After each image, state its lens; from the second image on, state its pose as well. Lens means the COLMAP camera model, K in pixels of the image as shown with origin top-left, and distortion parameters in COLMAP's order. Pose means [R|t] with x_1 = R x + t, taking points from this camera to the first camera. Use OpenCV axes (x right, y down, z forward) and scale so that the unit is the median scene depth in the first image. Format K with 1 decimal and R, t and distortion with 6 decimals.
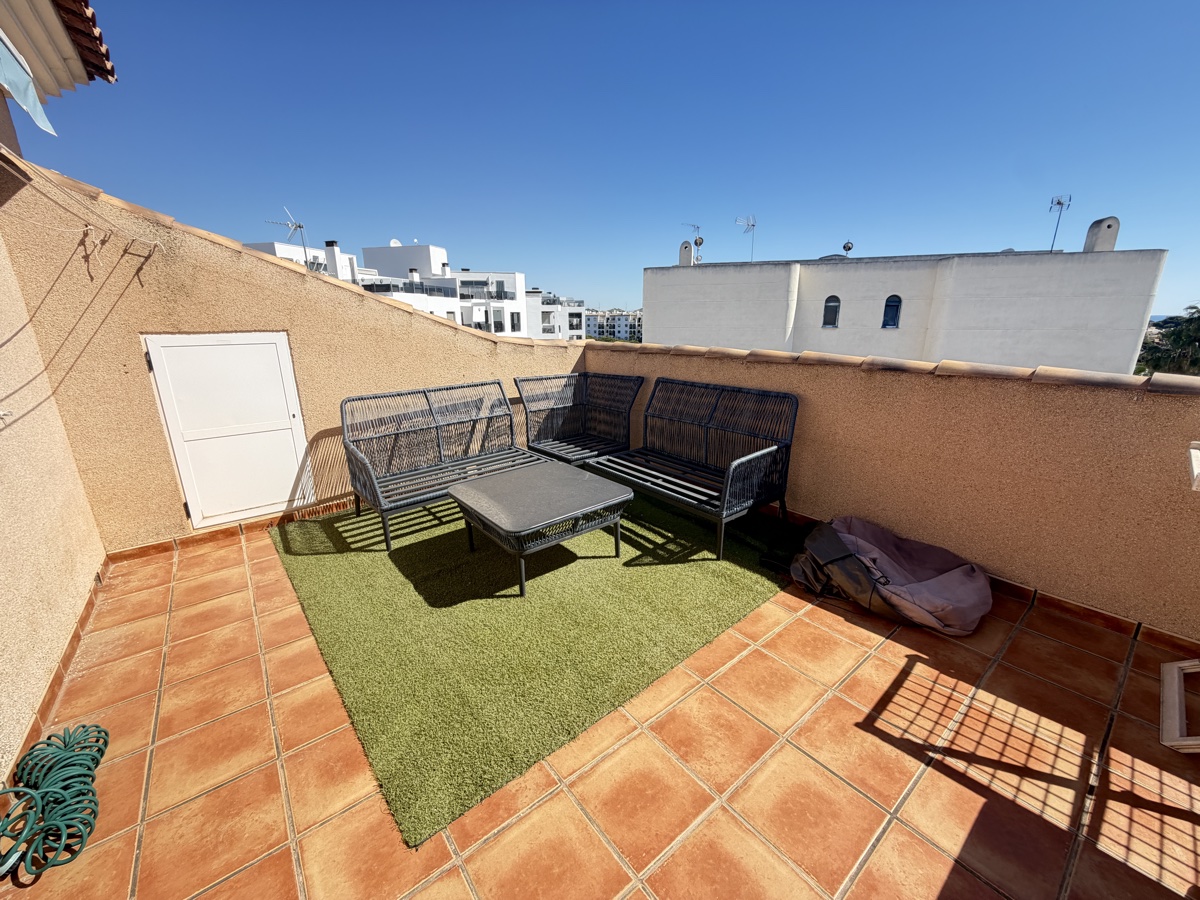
lens RADIAL K [[478.6, 0, 593.8], [0, 478.6, 450.9], [0, 0, 1]] dist [0.000957, 0.000507]
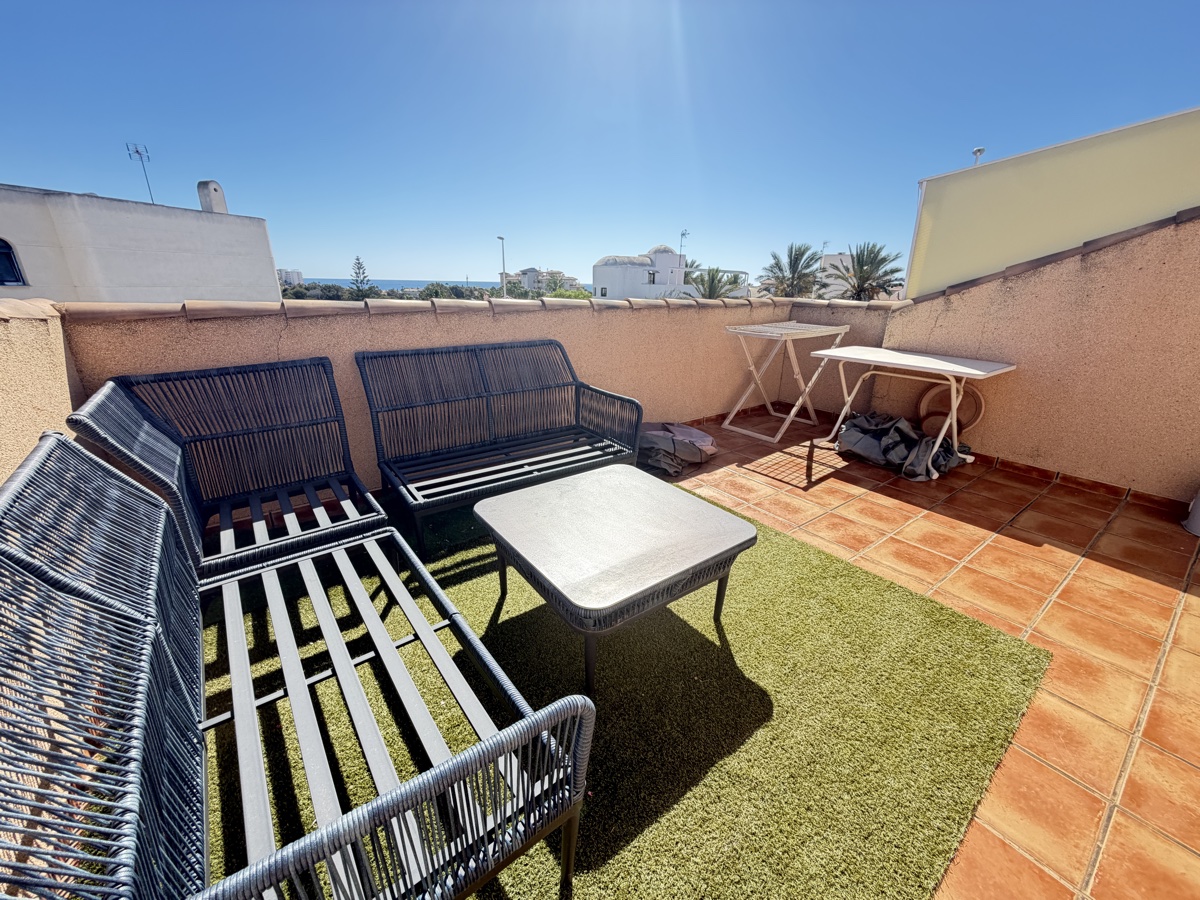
lens RADIAL K [[478.6, 0, 599.9], [0, 478.6, 454.7], [0, 0, 1]] dist [0.000957, 0.000507]
pose [[0.027645, -0.334116, 0.942126, -0.669739], [0.253870, 0.913932, 0.316668, -0.199298], [-0.966843, 0.230423, 0.110088, 0.867494]]
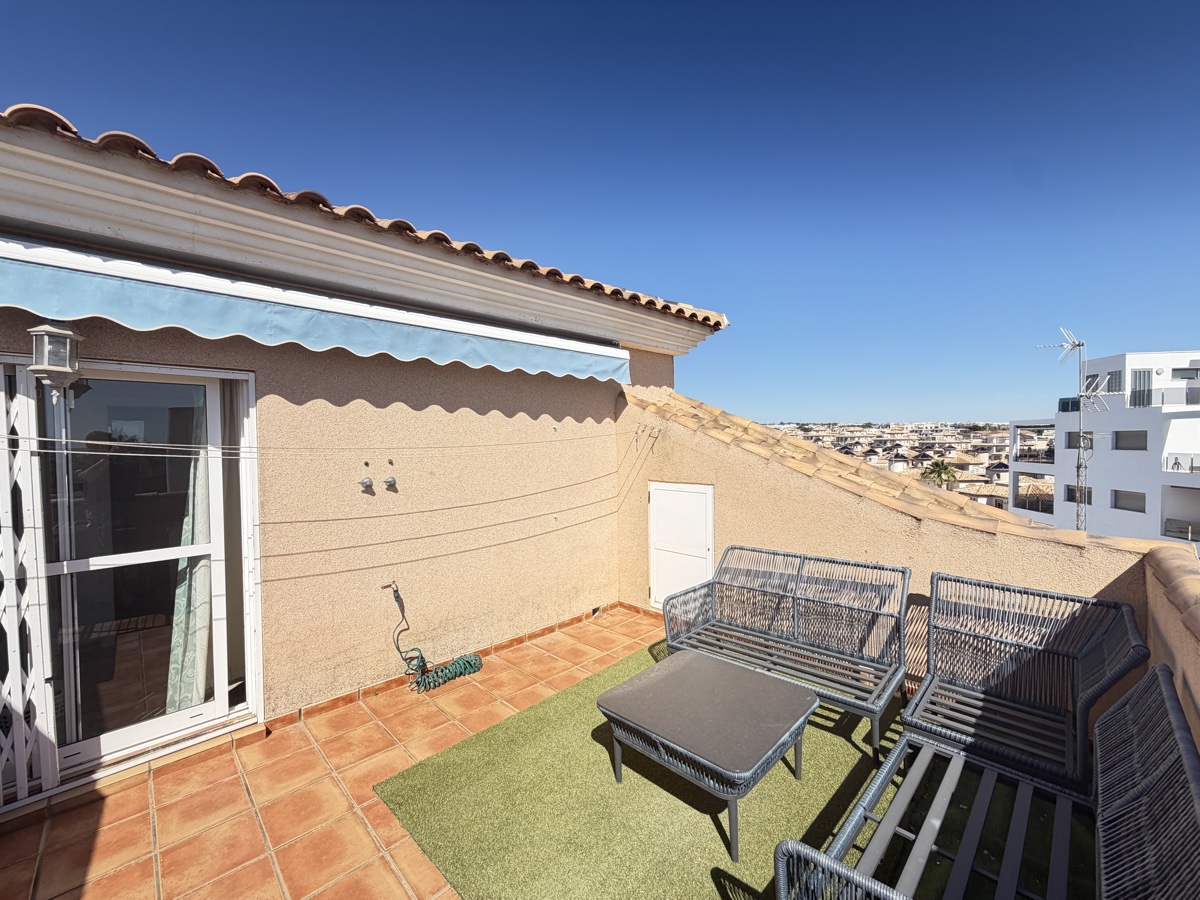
lens RADIAL K [[478.6, 0, 602.7], [0, 478.6, 454.5], [0, 0, 1]] dist [0.000957, 0.000507]
pose [[0.112207, 0.035647, -0.993045, 0.664813], [-0.254776, 0.966982, 0.005924, -0.283184], [0.960468, 0.252340, 0.117584, 0.580785]]
